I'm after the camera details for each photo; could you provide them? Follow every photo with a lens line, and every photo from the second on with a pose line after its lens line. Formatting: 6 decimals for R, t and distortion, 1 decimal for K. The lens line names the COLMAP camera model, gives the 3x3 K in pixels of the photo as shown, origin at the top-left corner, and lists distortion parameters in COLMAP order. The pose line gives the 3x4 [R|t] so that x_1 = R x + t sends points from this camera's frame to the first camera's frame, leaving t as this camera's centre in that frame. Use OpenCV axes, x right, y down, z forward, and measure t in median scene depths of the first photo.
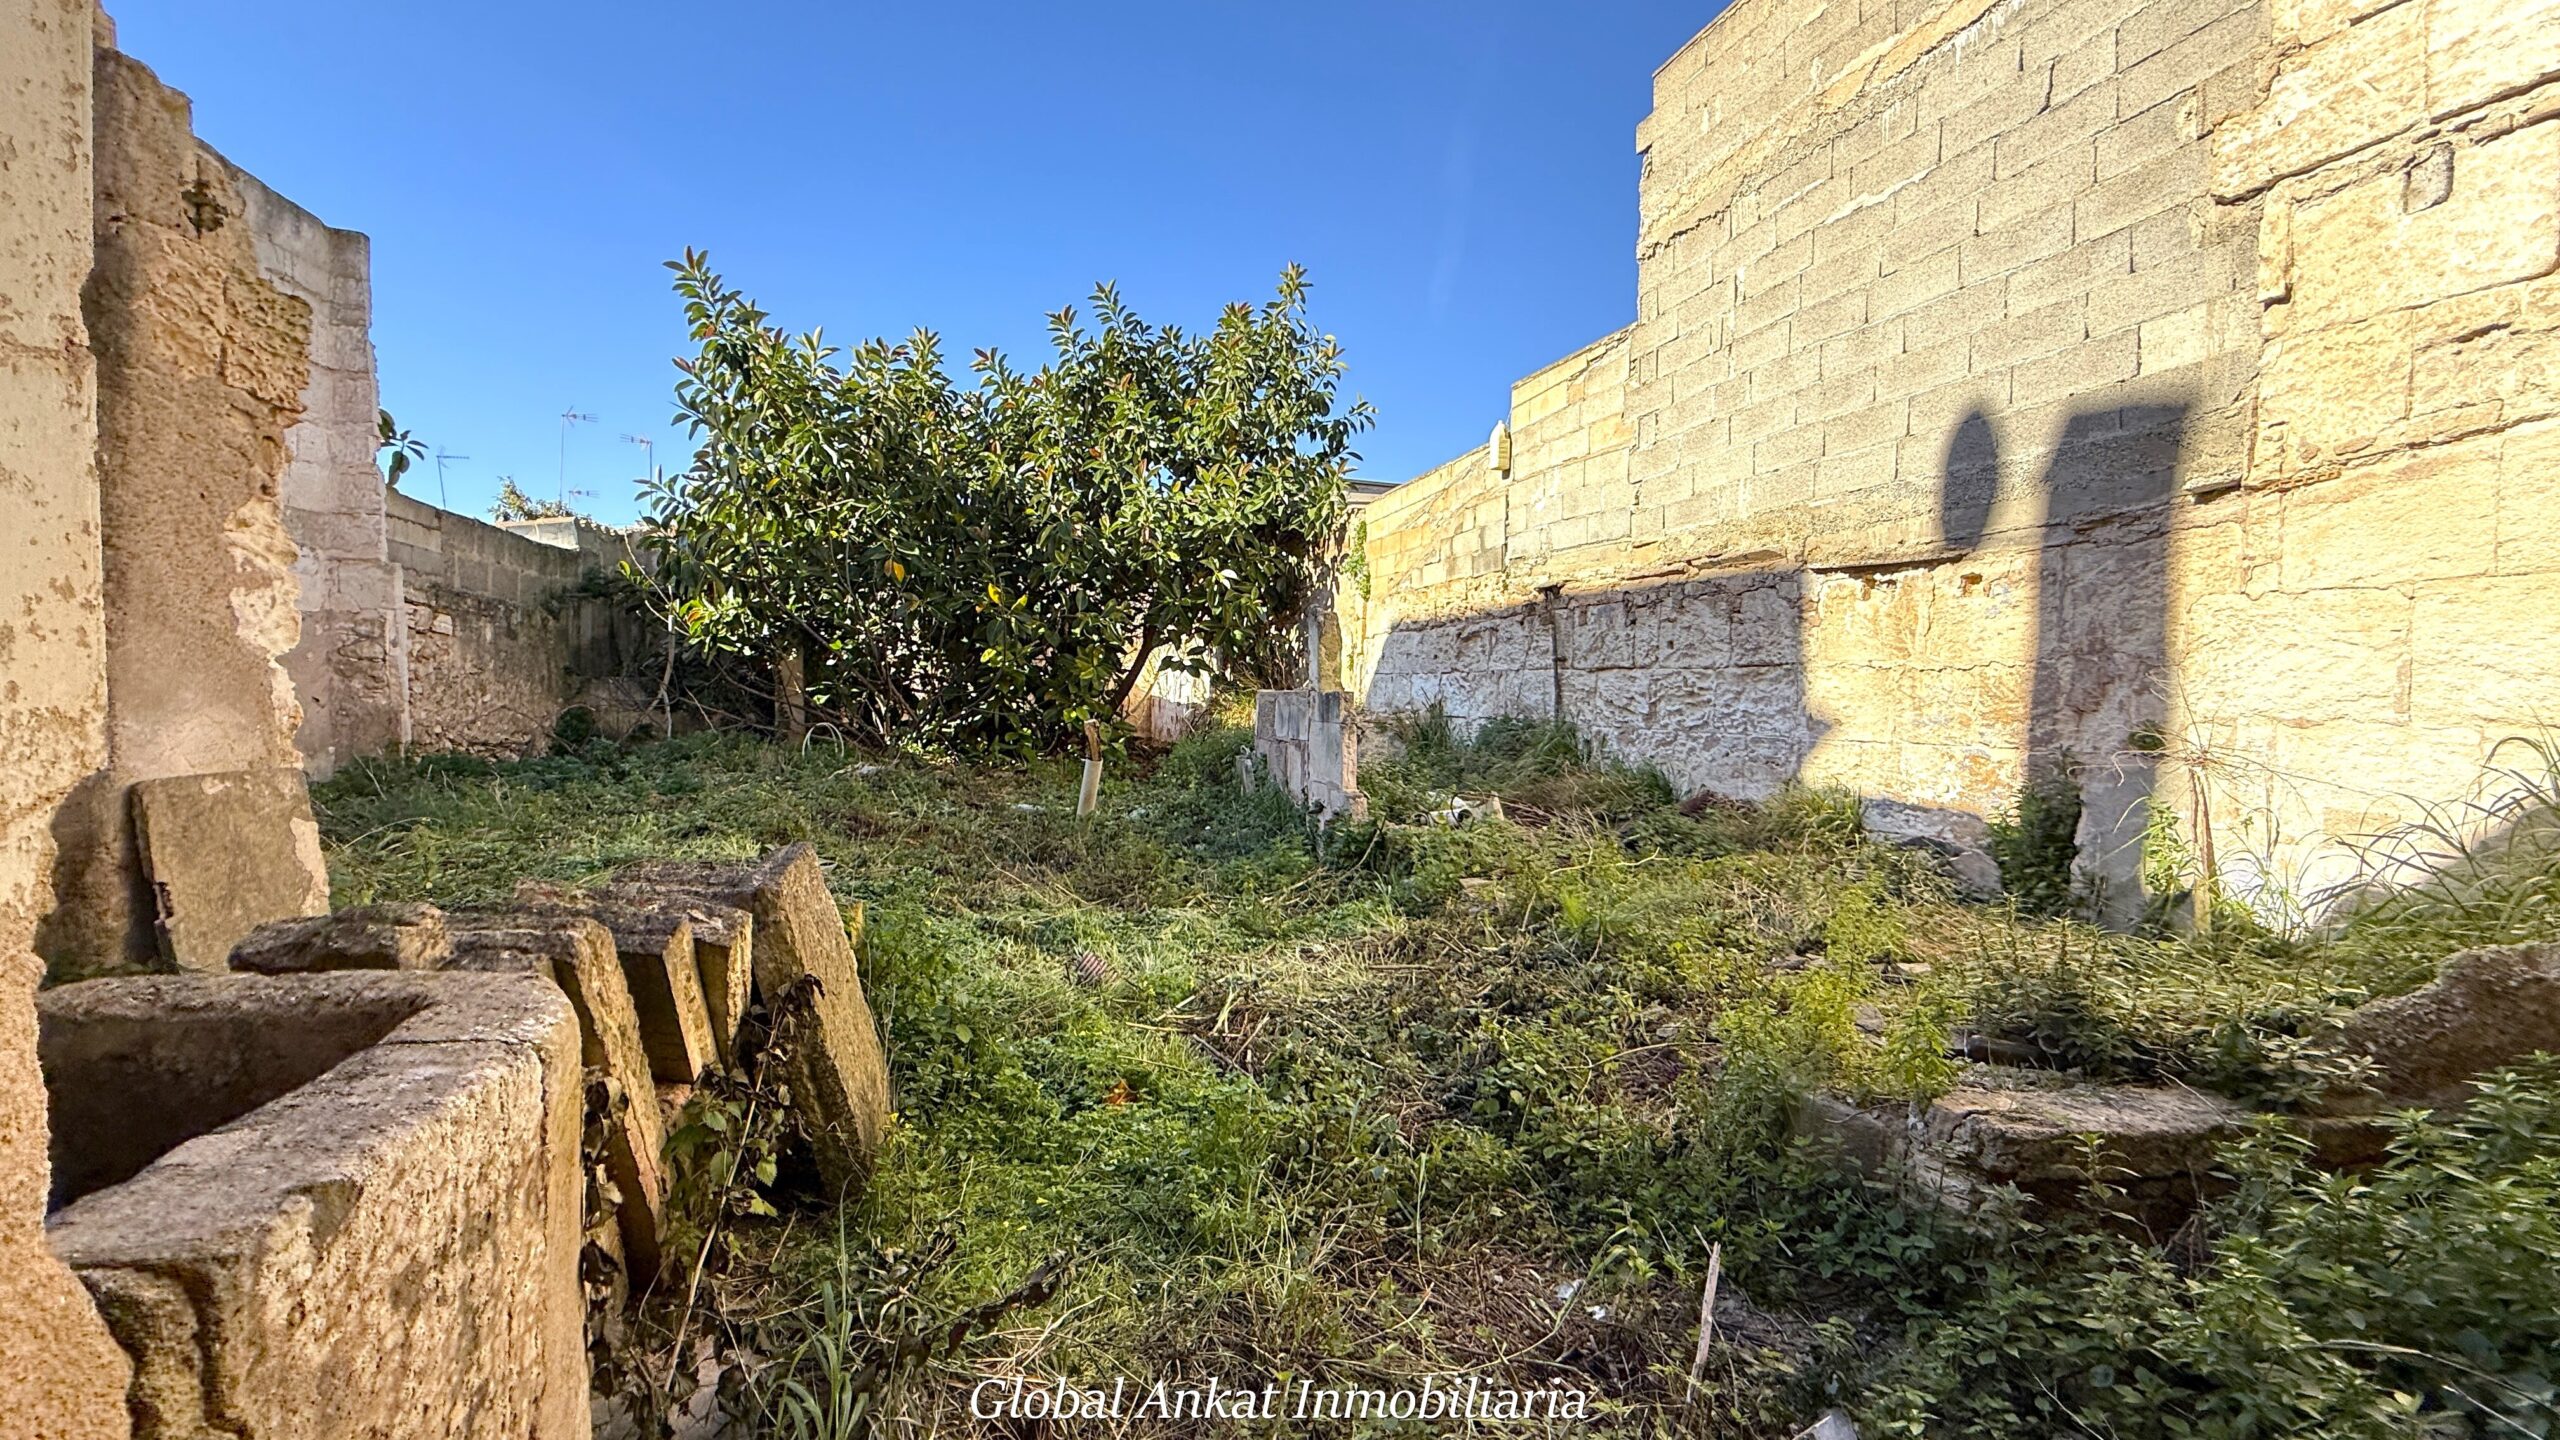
lens RADIAL K [[1020.2, 0, 1273.4], [0, 1020.2, 716.4], [0, 0, 1]] dist [-0.001418, 0.000315]
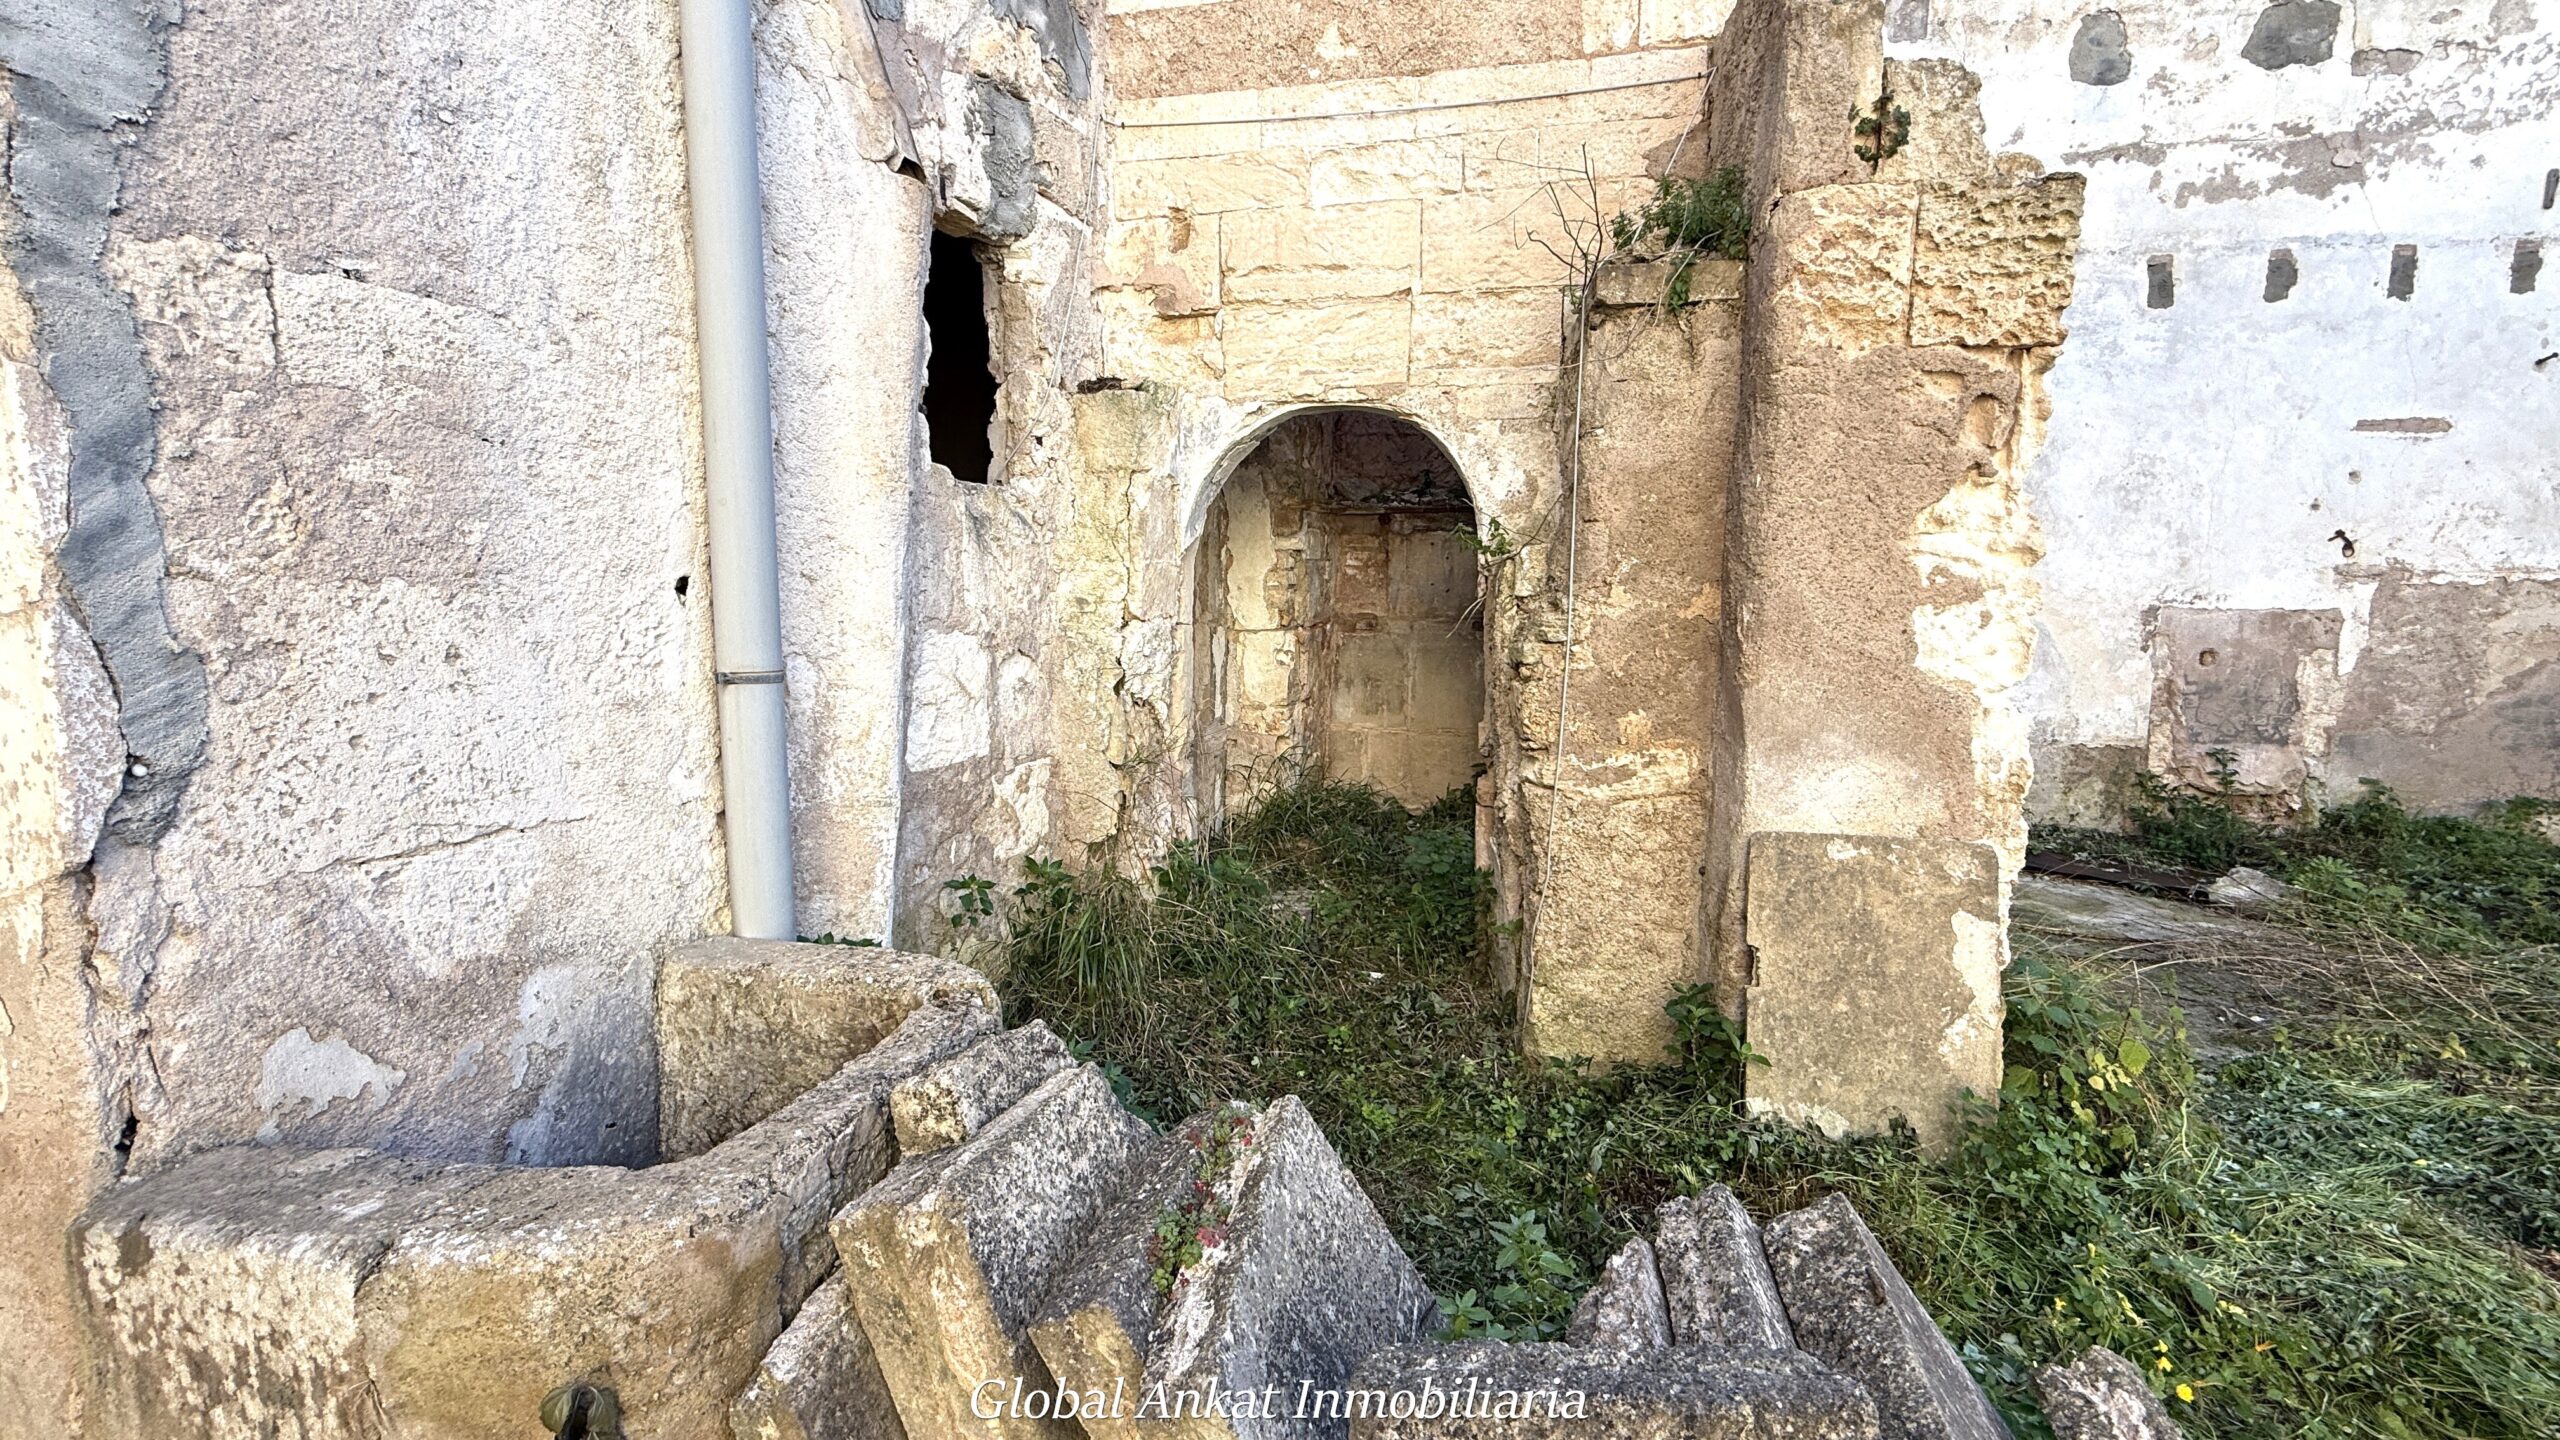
lens RADIAL K [[1020.2, 0, 1273.4], [0, 1020.2, 719.3], [0, 0, 1]] dist [-0.001418, 0.000315]
pose [[-0.365546, 0.074861, -0.927778, -0.032257], [-0.031943, 0.995164, 0.092884, -0.030845], [0.930245, 0.063590, -0.361387, 0.263424]]
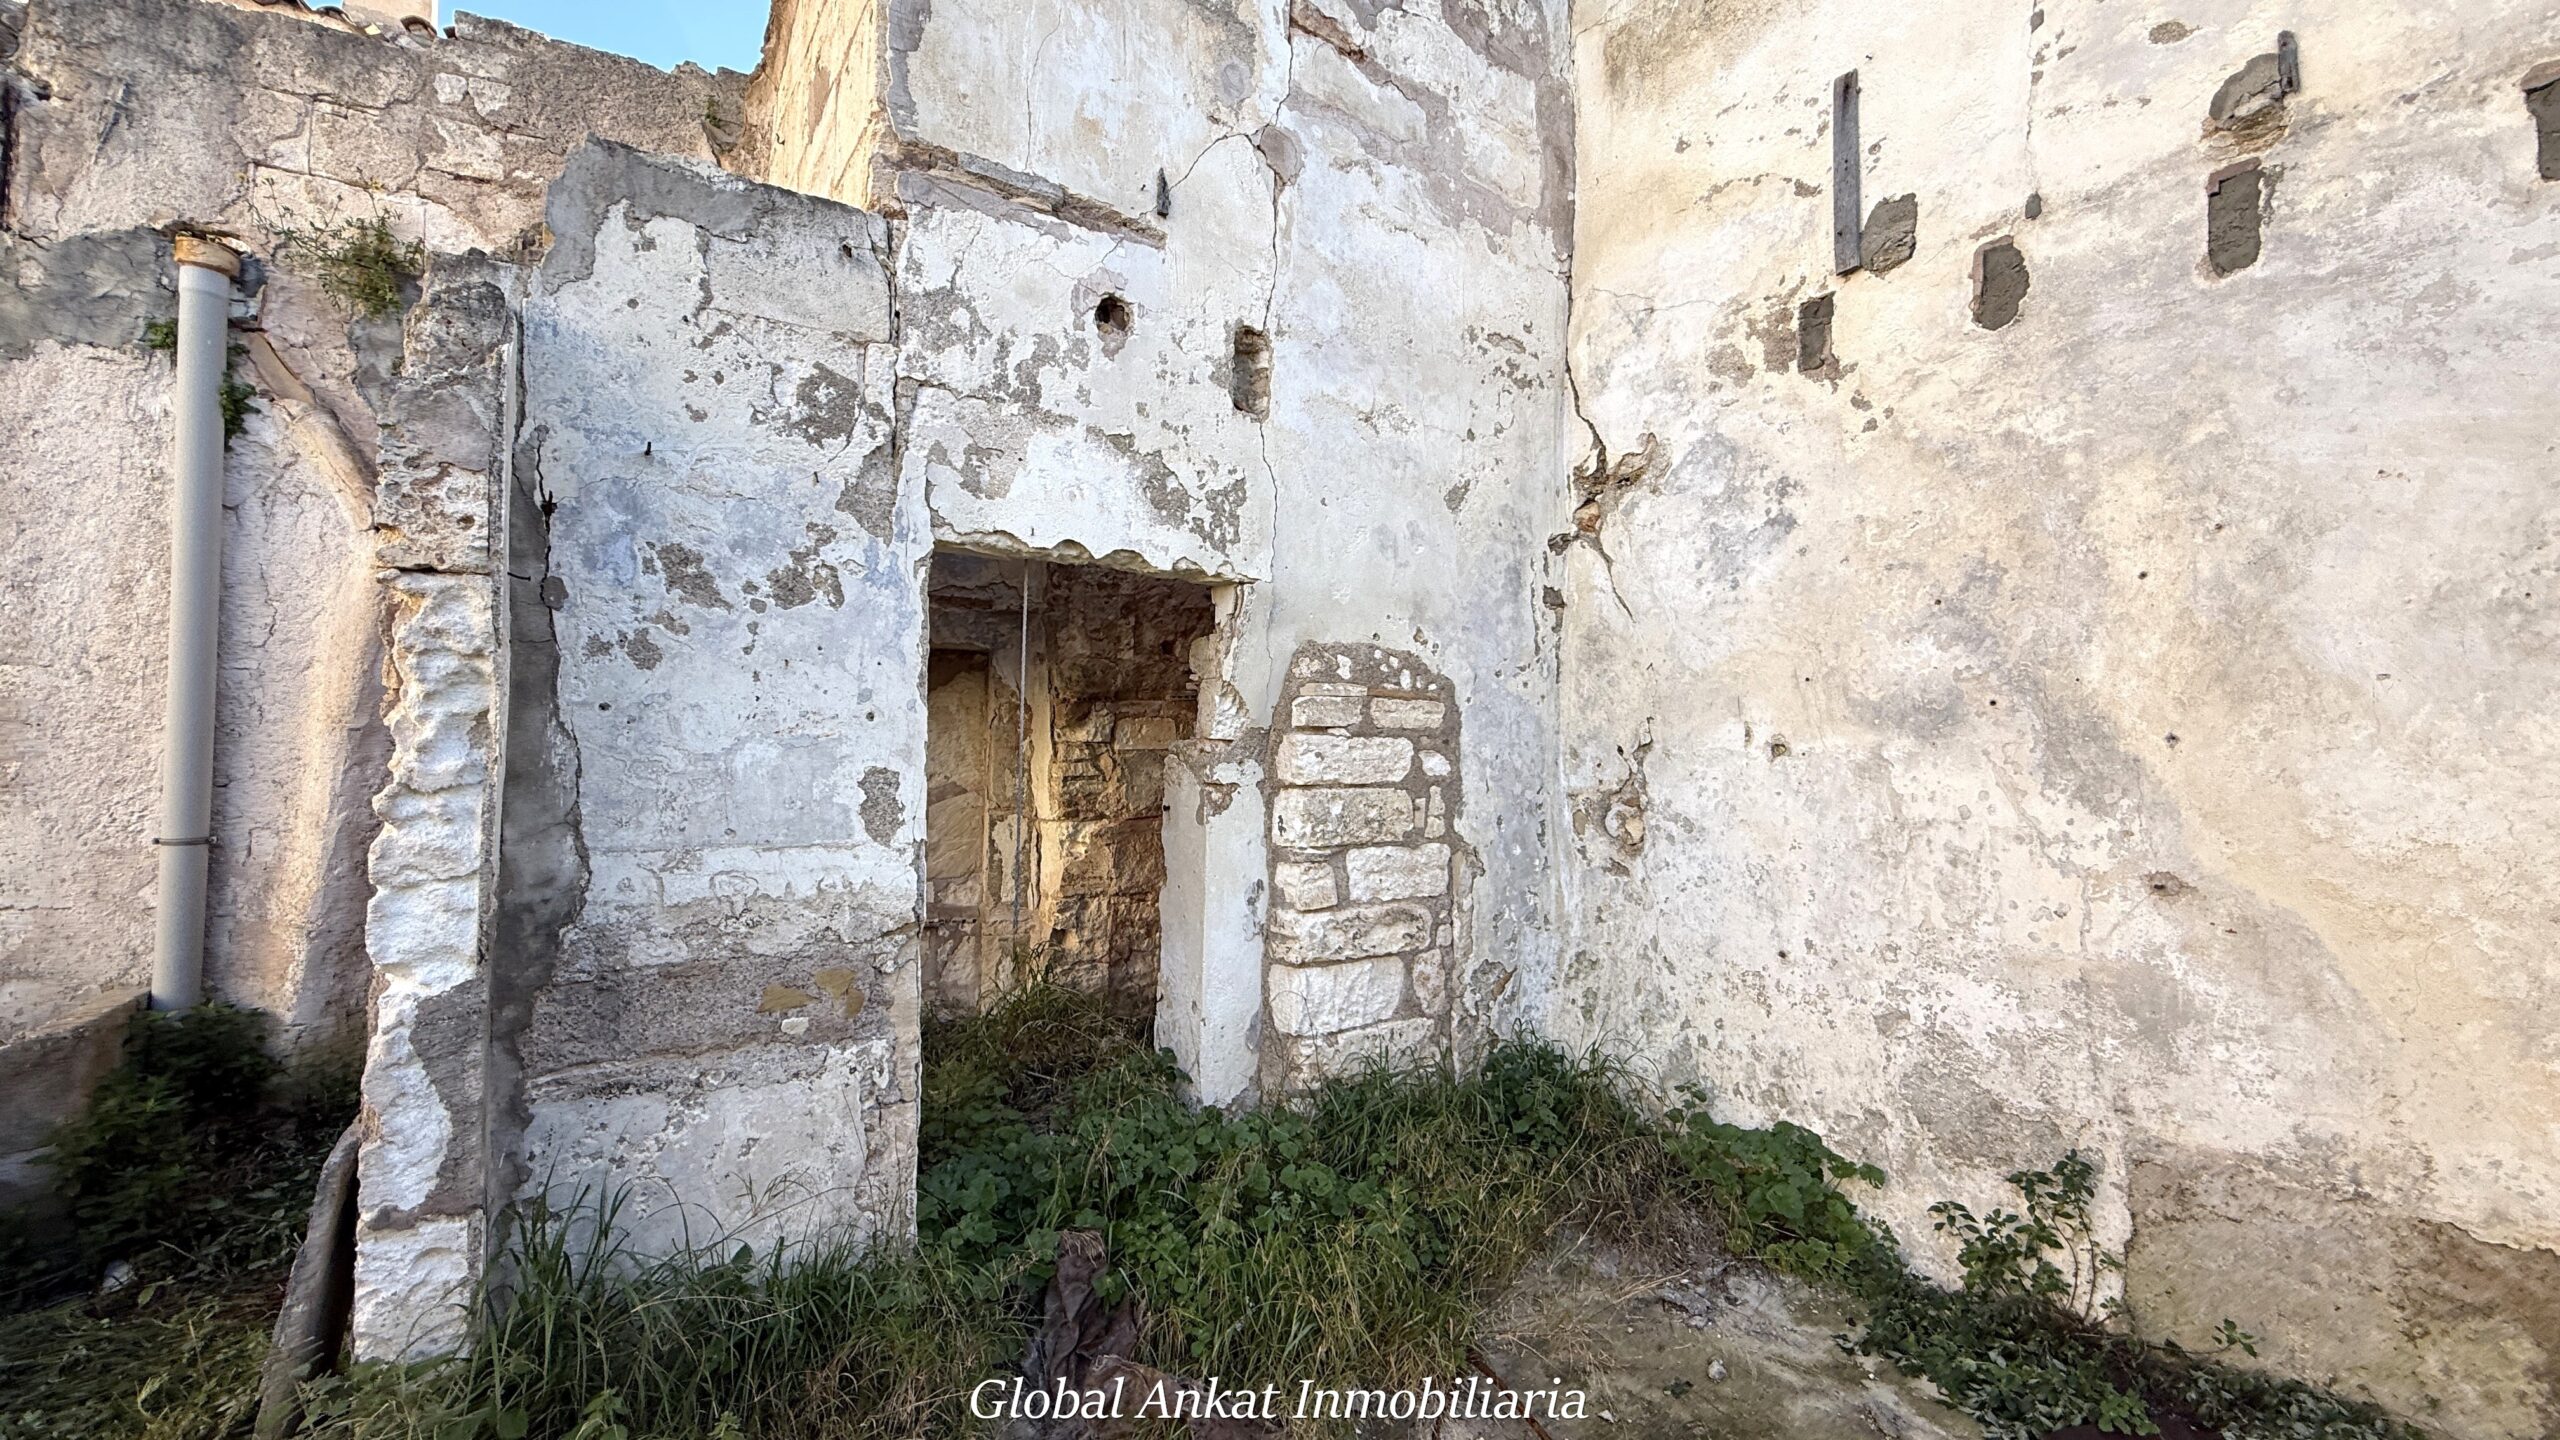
lens RADIAL K [[1020.2, 0, 1281.8], [0, 1020.2, 720.3], [0, 0, 1]] dist [-0.001418, 0.000315]
pose [[-0.907317, -0.056148, -0.416680, -0.181034], [-0.054878, 0.998380, -0.015037, -0.049789], [0.416849, 0.009224, -0.908929, 0.397727]]
